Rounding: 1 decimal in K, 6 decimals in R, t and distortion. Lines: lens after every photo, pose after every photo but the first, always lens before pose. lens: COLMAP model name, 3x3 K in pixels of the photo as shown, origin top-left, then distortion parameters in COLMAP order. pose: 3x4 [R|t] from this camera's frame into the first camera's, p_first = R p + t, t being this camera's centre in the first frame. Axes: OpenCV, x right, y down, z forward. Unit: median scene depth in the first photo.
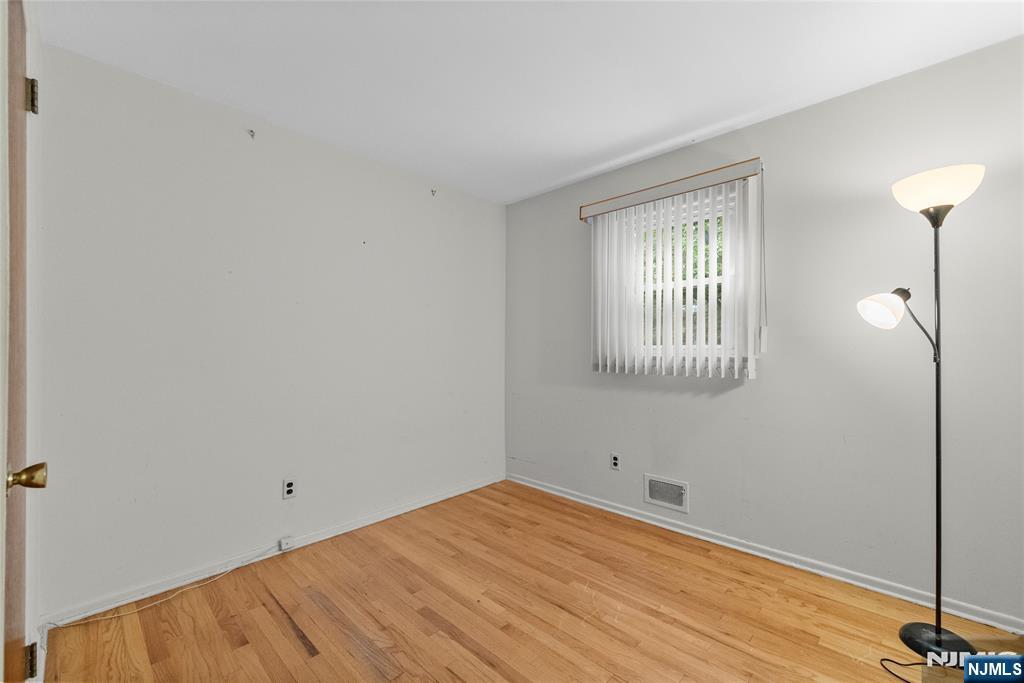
lens RADIAL K [[417.6, 0, 510.9], [0, 417.6, 345.4], [0, 0, 1]] dist [0.000862, -0.002751]
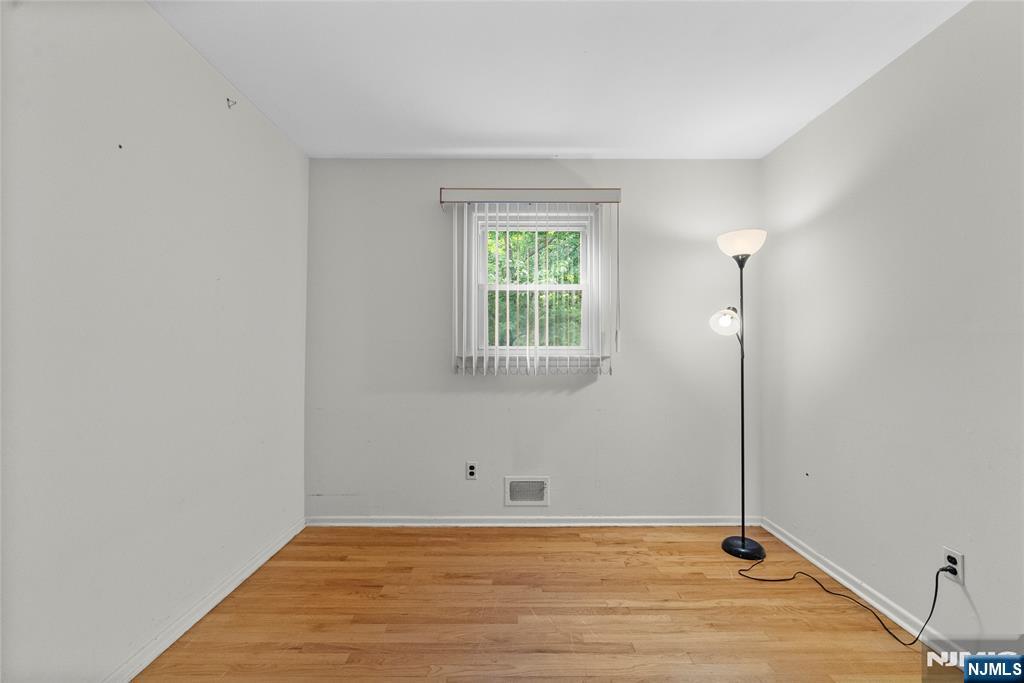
lens RADIAL K [[417.6, 0, 511.5], [0, 417.6, 340.6], [0, 0, 1]] dist [0.000862, -0.002751]
pose [[0.721055, 0.015312, 0.692708, -0.400403], [-0.005486, 0.999851, -0.016391, 0.003966], [-0.692856, 0.008019, 0.721031, 0.320559]]
